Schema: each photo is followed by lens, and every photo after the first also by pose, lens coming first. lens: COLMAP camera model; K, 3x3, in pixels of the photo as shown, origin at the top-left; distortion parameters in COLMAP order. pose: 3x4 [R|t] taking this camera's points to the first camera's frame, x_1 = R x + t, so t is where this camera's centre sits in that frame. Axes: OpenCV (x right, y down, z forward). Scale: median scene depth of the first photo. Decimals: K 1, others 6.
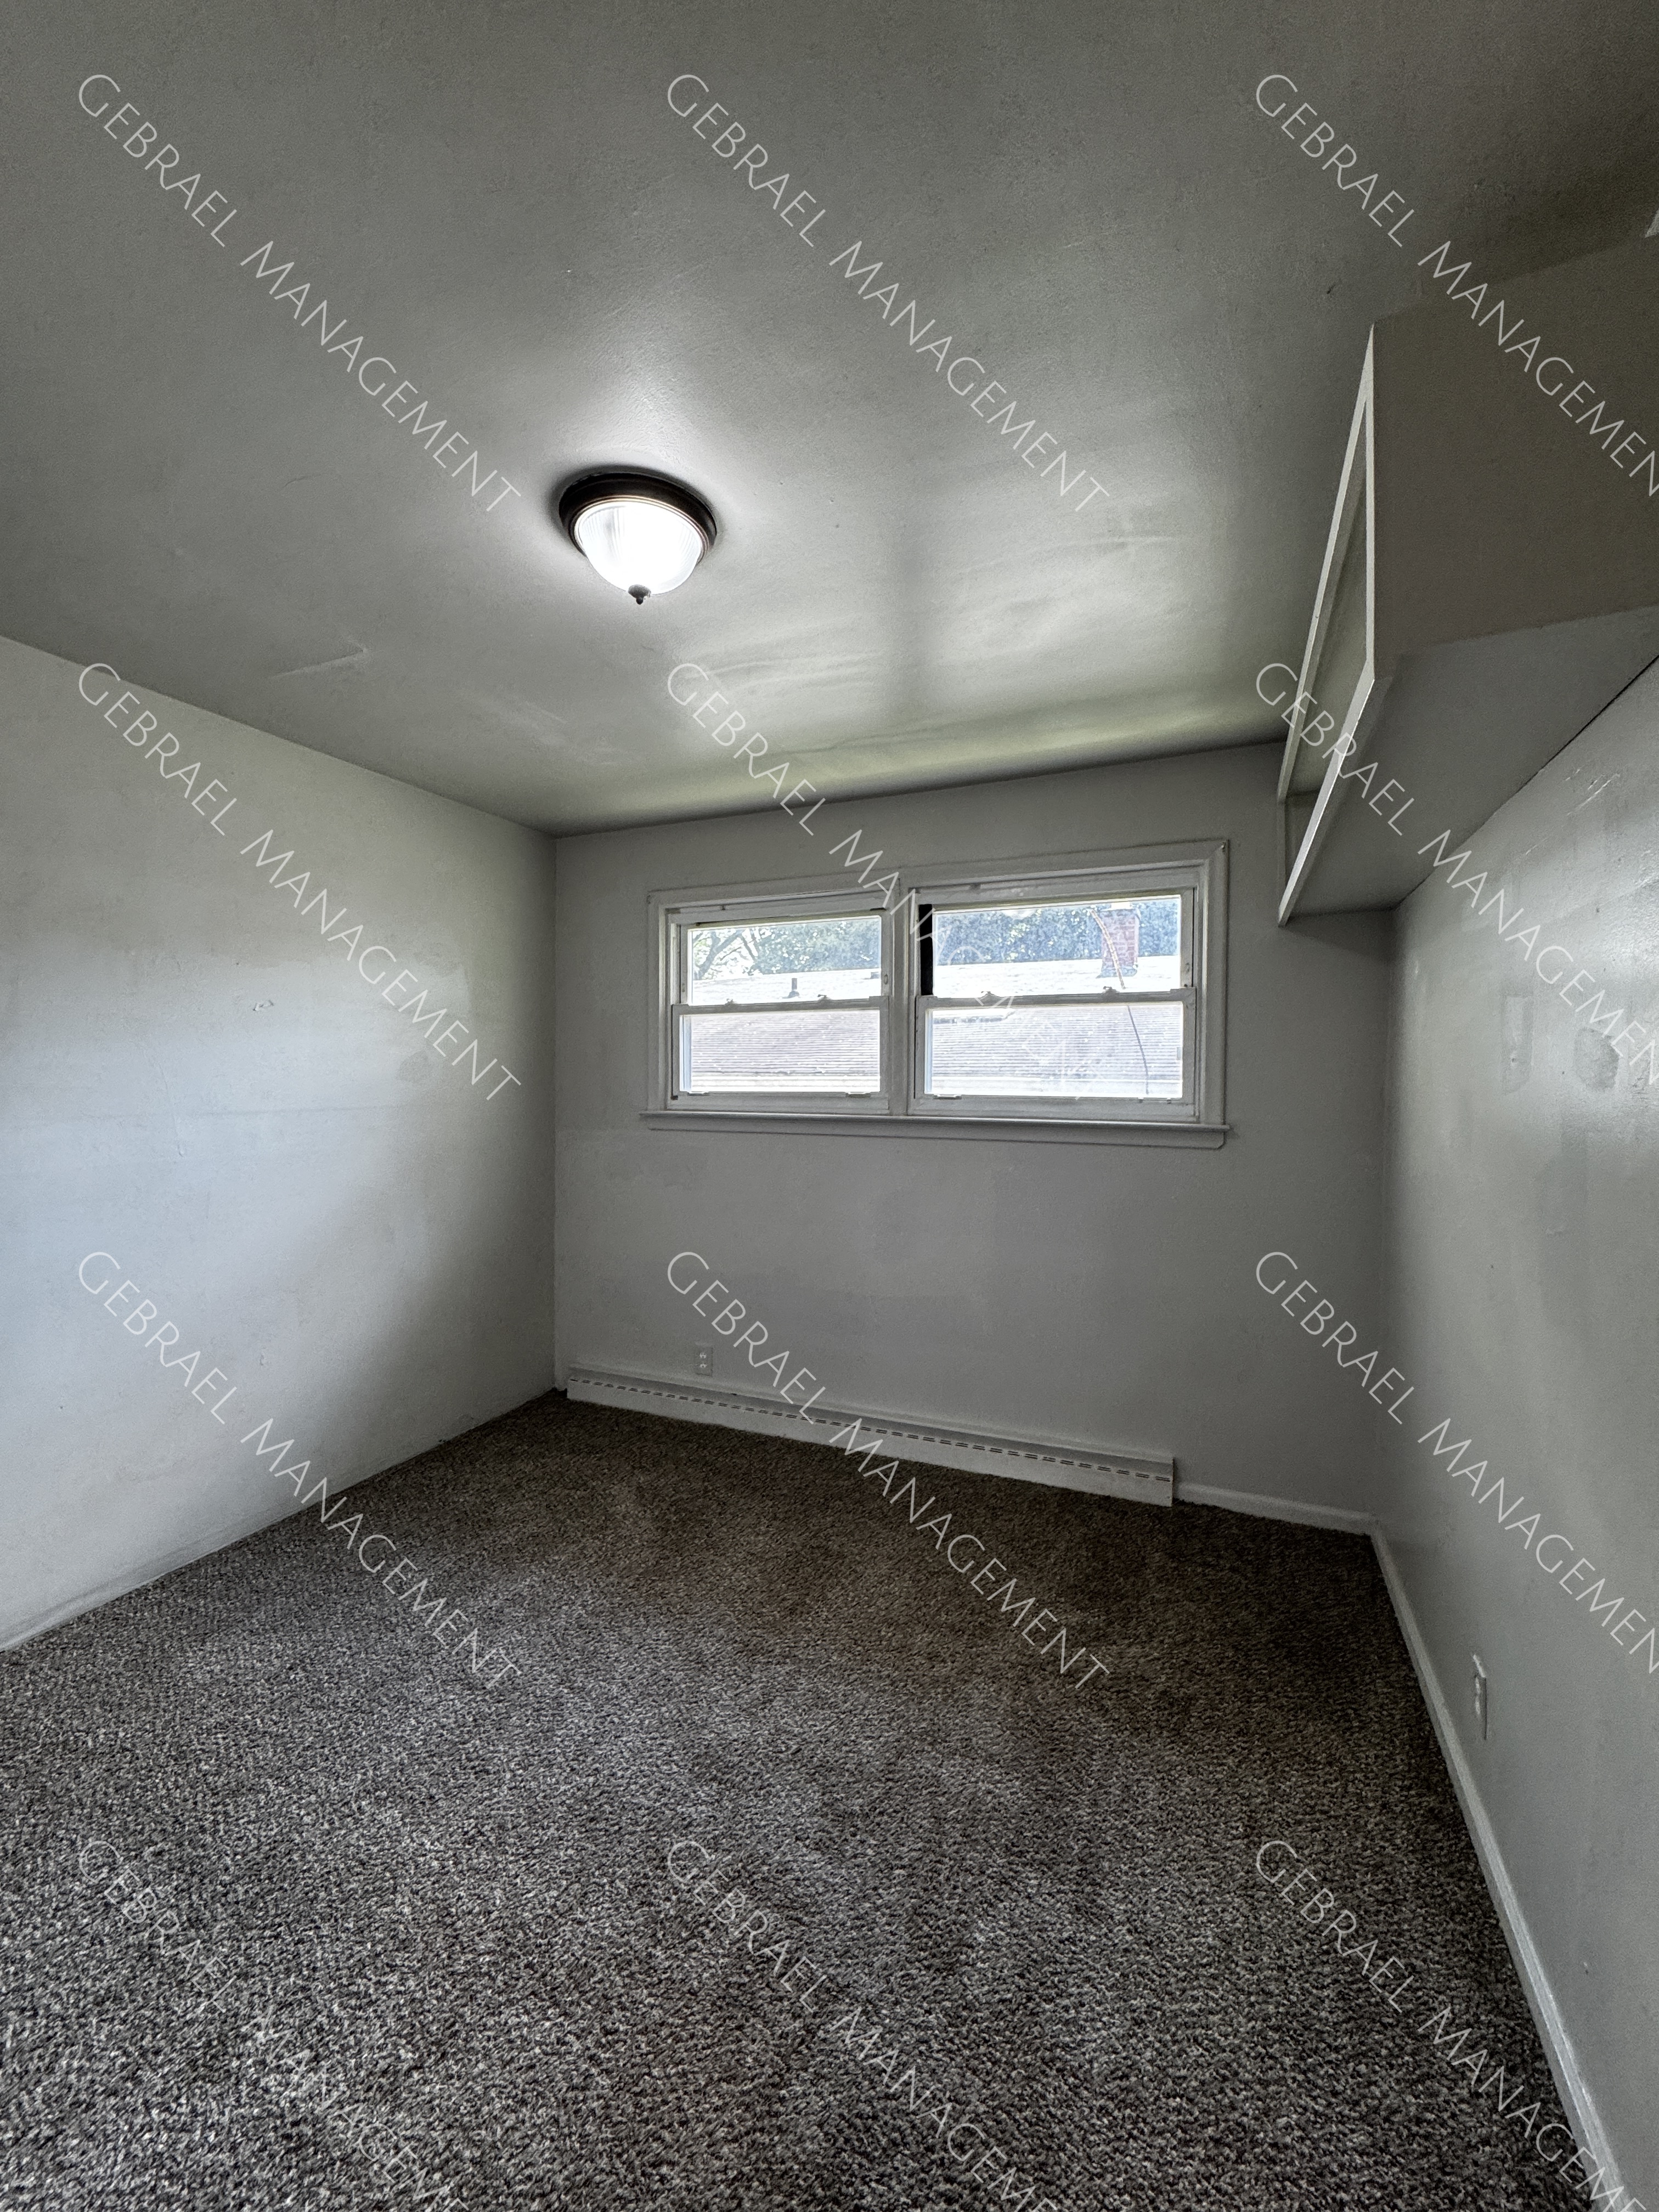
lens RADIAL K [[882.3, 0, 835.2], [0, 882.3, 1106.9], [0, 0, 1]] dist [-0.007156, 0.000753]
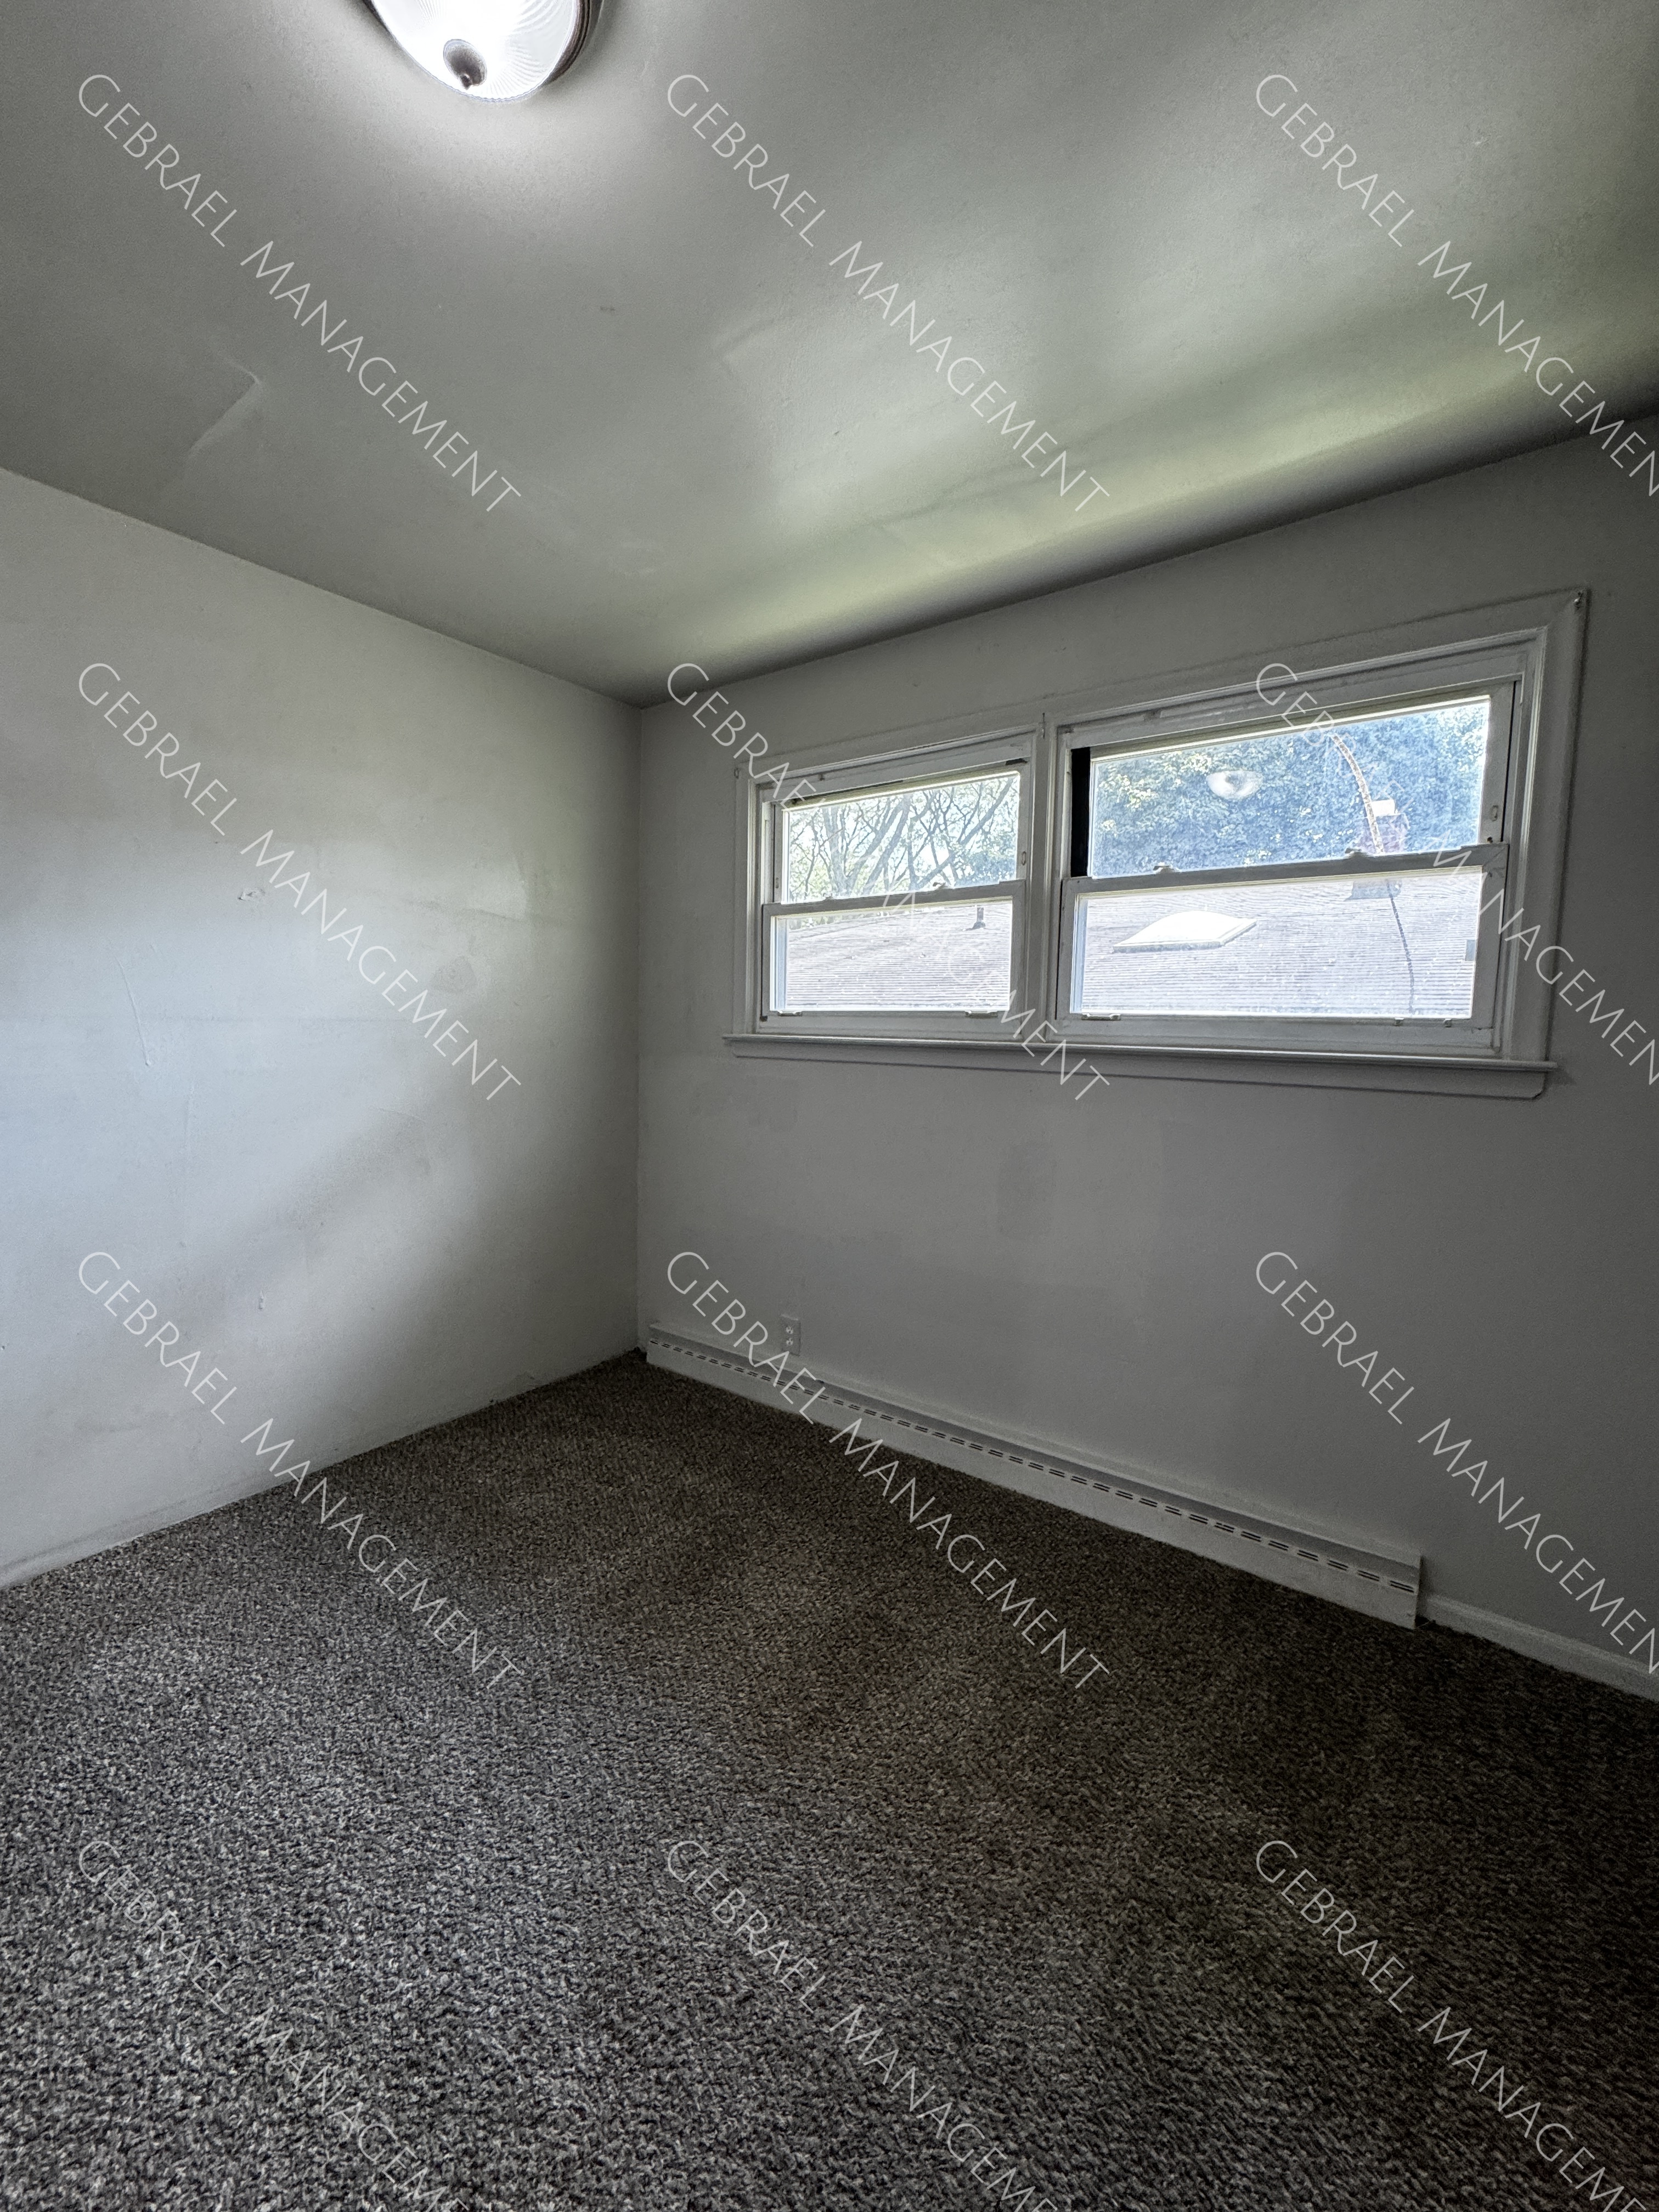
lens RADIAL K [[882.3, 0, 830.2], [0, 882.3, 1107.8], [0, 0, 1]] dist [-0.007156, 0.000753]
pose [[0.972092, 0.033509, -0.232195, 0.084268], [-0.018579, 0.997634, 0.066193, 0.019903], [0.233863, -0.060031, 0.970414, 0.248750]]
